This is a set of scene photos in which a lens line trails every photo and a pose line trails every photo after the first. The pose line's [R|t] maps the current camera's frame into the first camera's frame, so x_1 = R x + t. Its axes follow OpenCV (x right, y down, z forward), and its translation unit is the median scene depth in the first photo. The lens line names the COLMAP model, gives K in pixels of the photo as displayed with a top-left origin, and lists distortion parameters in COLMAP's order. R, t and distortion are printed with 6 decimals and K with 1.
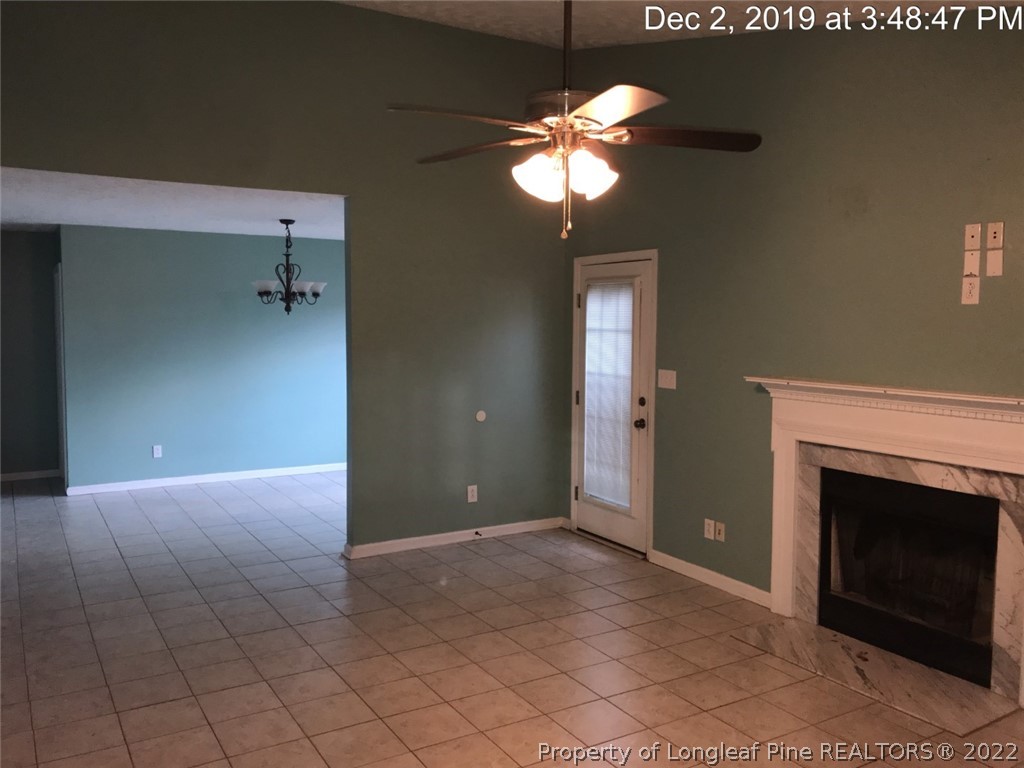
lens RADIAL K [[836.2, 0, 512.0], [0, 836.2, 384.0], [0, 0, 1]] dist [0.006004, -0.002265]
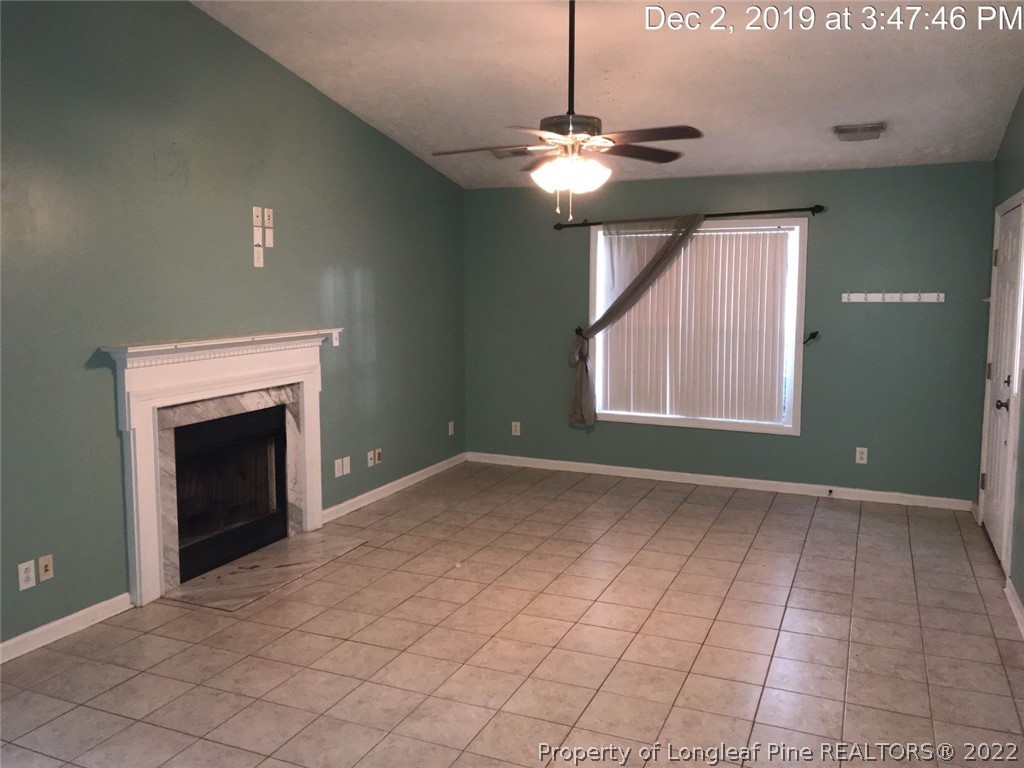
lens RADIAL K [[836.2, 0, 512.0], [0, 836.2, 384.0], [0, 0, 1]] dist [0.006004, -0.002265]
pose [[-0.582639, -0.104355, 0.806004, -0.743515], [0.060844, 0.983339, 0.171297, -0.110382], [-0.810450, 0.148845, -0.566582, 1.384664]]
